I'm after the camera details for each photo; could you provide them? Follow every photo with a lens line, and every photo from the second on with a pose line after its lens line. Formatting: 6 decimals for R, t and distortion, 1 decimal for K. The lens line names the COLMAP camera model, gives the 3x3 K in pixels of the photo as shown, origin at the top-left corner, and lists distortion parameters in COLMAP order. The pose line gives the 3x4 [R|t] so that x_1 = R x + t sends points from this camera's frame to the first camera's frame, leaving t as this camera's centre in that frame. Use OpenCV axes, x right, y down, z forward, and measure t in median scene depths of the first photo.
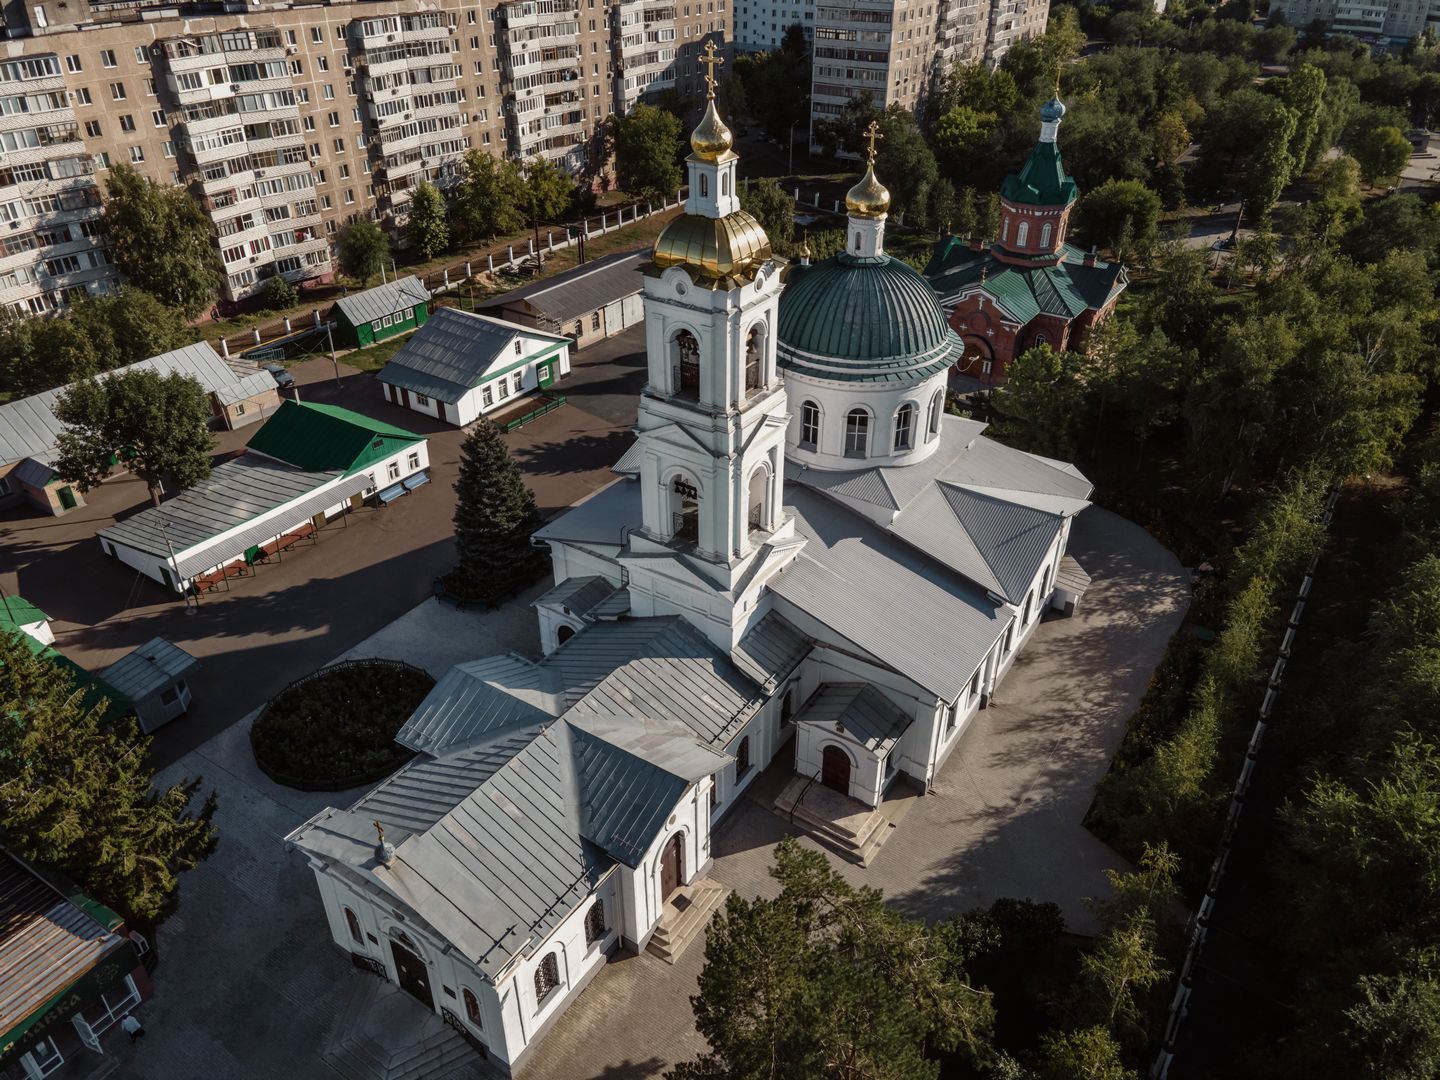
lens RADIAL K [[1040.8, 0, 725.7], [0, 1040.8, 543.3], [0, 0, 1]] dist [0.025270, 0.024068]
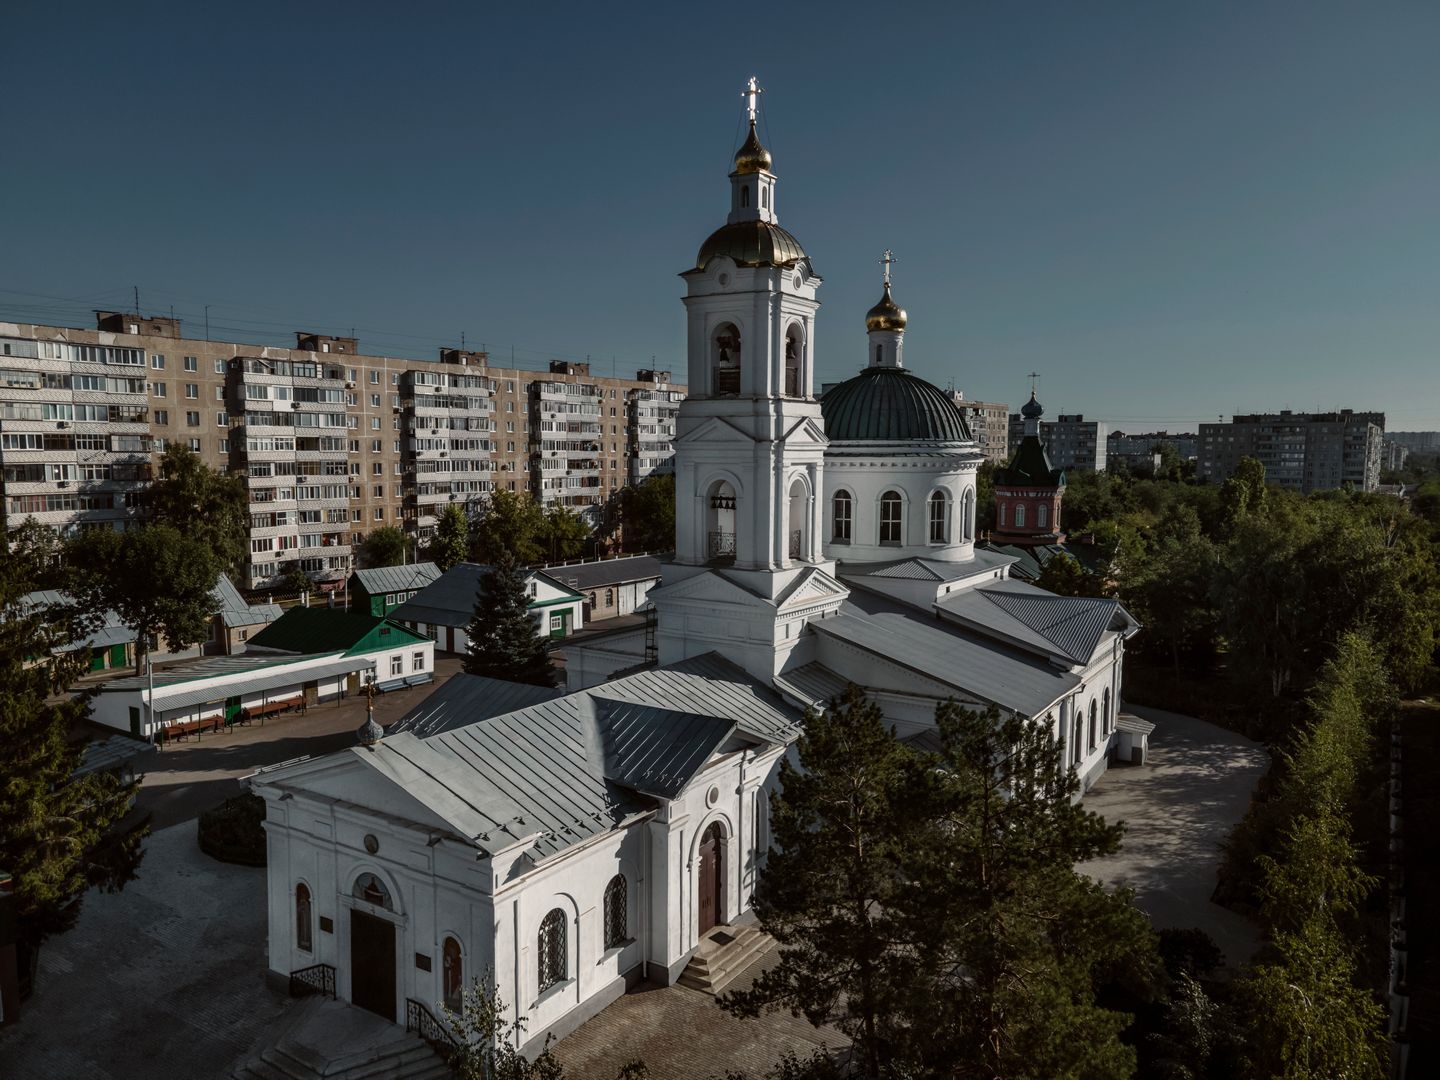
lens RADIAL K [[1042.8, 0, 727.1], [0, 1042.8, 542.9], [0, 0, 1]] dist [0.016544, 0.051495]
pose [[0.999947, -0.000072, 0.010337, -0.023935], [0.004725, 0.892588, -0.450849, 0.222223], [-0.009194, 0.450874, 0.892540, 0.085944]]
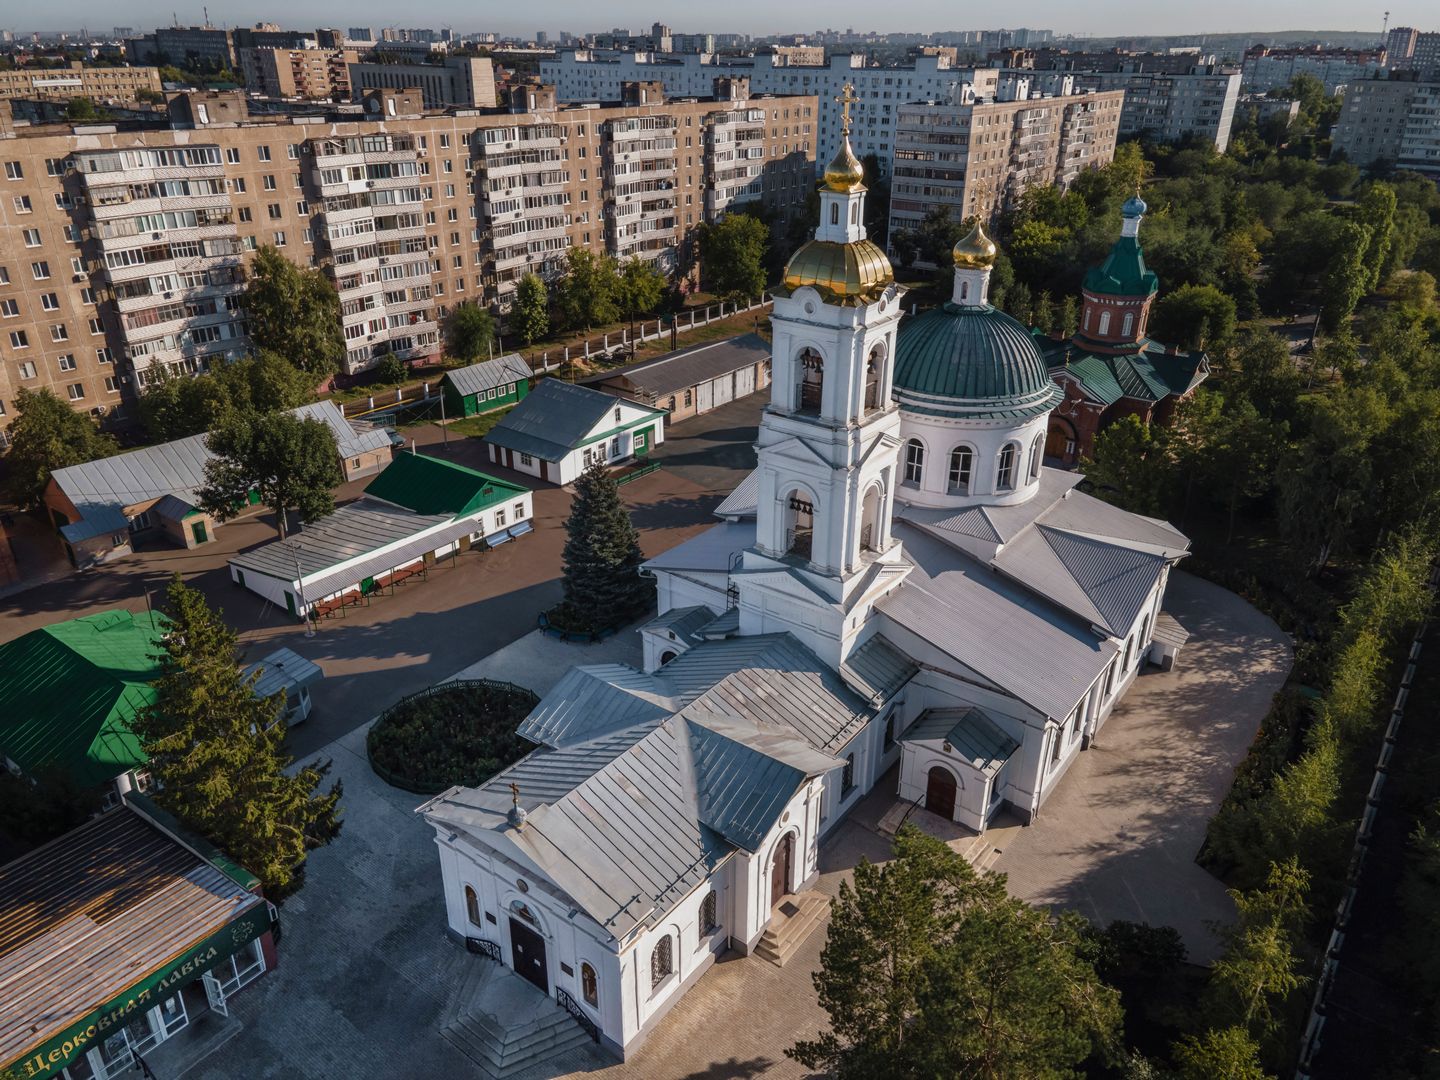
lens RADIAL K [[1042.8, 0, 727.1], [0, 1042.8, 542.9], [0, 0, 1]] dist [0.016544, 0.051495]
pose [[0.998214, 0.028927, -0.052269, -0.030492], [-0.034880, 0.992539, -0.116832, 0.058965], [0.048499, 0.118447, 0.991775, -0.018824]]
